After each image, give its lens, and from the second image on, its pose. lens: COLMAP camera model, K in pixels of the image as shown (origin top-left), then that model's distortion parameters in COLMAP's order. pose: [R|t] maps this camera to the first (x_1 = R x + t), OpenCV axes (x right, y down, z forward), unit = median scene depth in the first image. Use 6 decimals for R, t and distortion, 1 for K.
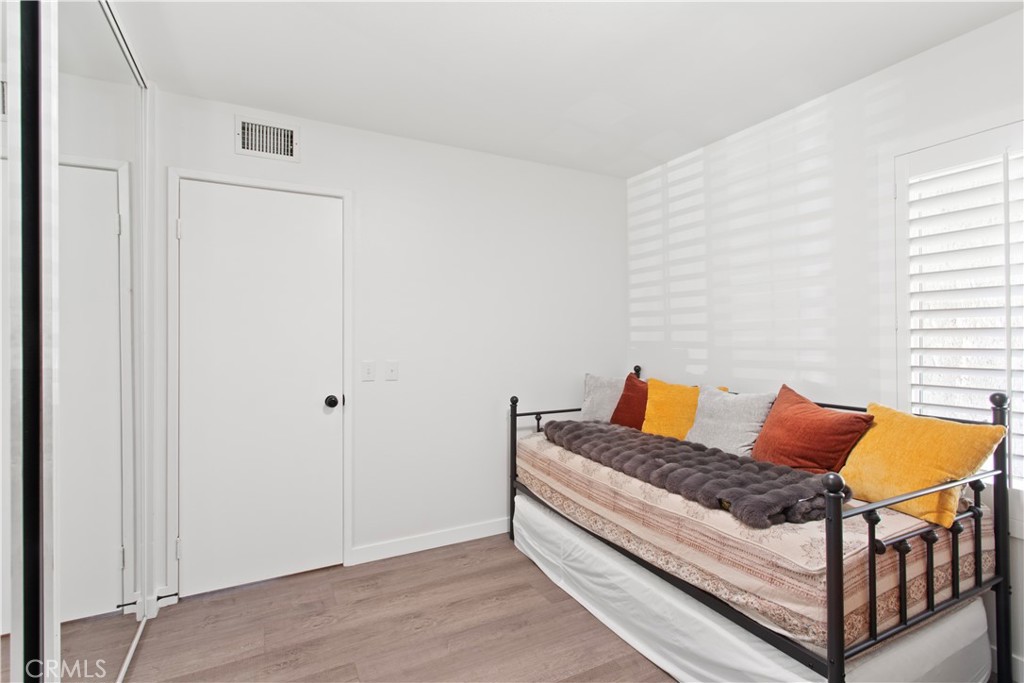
lens RADIAL K [[485.2, 0, 501.3], [0, 485.2, 332.3], [0, 0, 1]] dist [-0.001569, -0.000010]
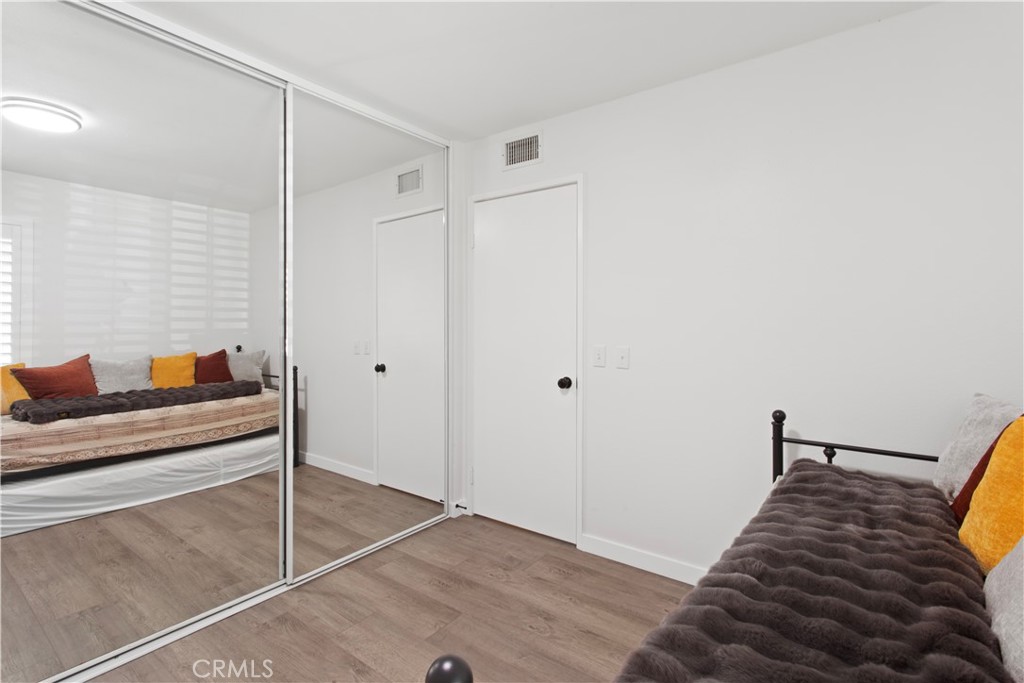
lens RADIAL K [[489.9, 0, 509.6], [0, 489.9, 318.8], [0, 0, 1]] dist [-0.000338, 0.000185]
pose [[0.432966, -0.003824, -0.901402, 0.512269], [0.009040, 0.999959, 0.000099, 0.004519], [0.901365, -0.008192, 0.432983, 0.416935]]
